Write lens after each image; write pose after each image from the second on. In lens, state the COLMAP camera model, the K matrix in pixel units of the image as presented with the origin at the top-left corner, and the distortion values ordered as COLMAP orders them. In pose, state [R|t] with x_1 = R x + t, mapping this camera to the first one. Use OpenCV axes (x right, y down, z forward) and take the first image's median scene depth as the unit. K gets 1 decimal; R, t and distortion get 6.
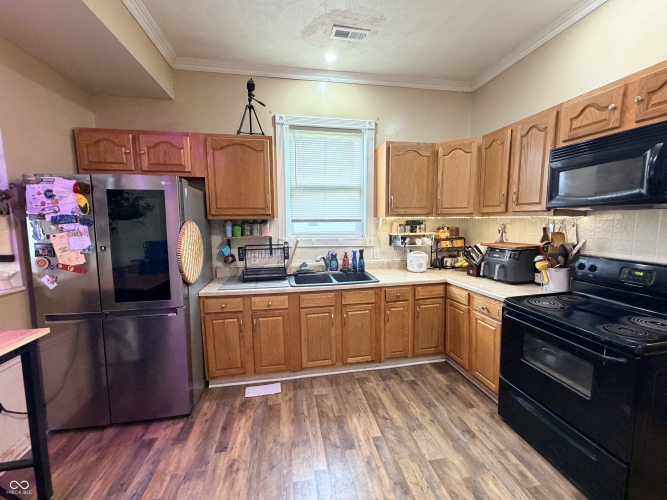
lens RADIAL K [[273.3, 0, 333.5], [0, 273.3, 250.0], [0, 0, 1]] dist [-0.000415, -0.000072]
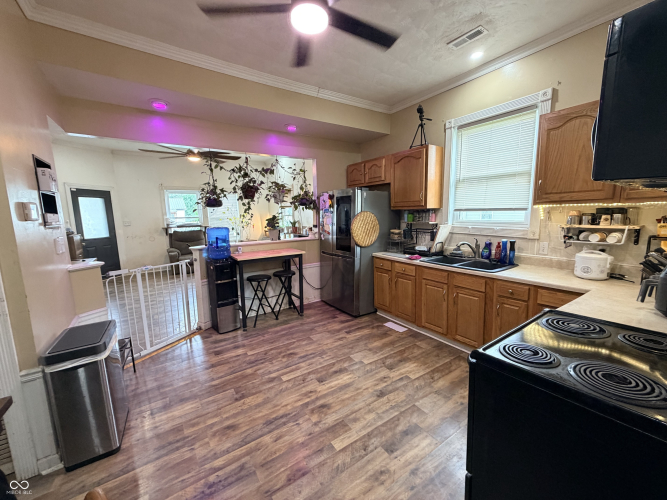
lens RADIAL K [[273.3, 0, 333.5], [0, 273.3, 250.0], [0, 0, 1]] dist [-0.000415, -0.000072]
pose [[0.392568, 0.125934, -0.911061, 0.870004], [-0.083931, 0.991353, 0.100867, -0.015402], [0.915886, 0.036869, 0.399743, 0.094307]]
